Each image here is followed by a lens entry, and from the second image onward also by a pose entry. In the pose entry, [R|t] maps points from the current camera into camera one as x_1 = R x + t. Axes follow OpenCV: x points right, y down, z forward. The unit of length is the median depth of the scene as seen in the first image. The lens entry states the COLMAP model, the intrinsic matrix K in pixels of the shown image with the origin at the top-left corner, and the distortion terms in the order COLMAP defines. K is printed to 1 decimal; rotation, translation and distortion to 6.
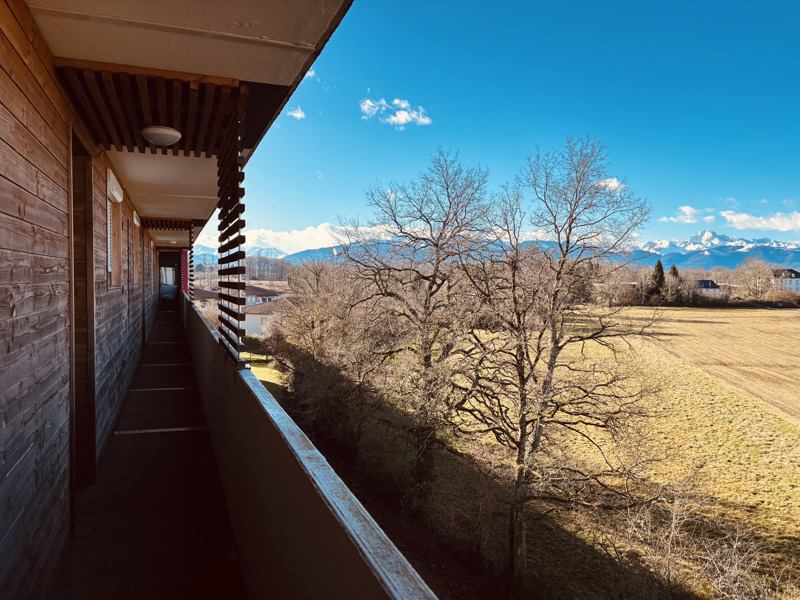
lens RADIAL K [[622.4, 0, 399.7], [0, 622.4, 300.2], [0, 0, 1]] dist [0.003185, 0.000309]
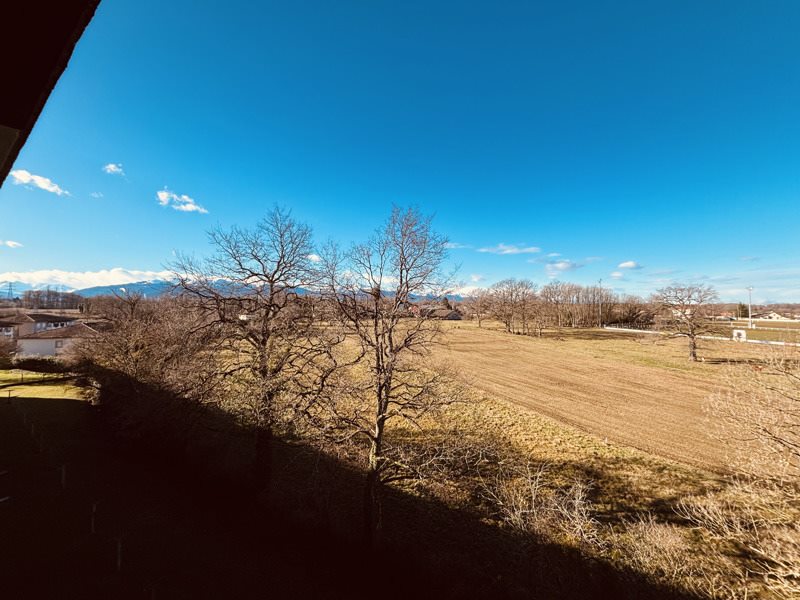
lens RADIAL K [[318.9, 0, 399.9], [0, 318.9, 301.1], [0, 0, 1]] dist [0.000423, 0.000214]
pose [[0.816444, 0.000281, 0.577425, -0.068736], [0.028133, 0.998793, -0.040264, -0.009057], [-0.576739, 0.049118, 0.815450, 0.218847]]
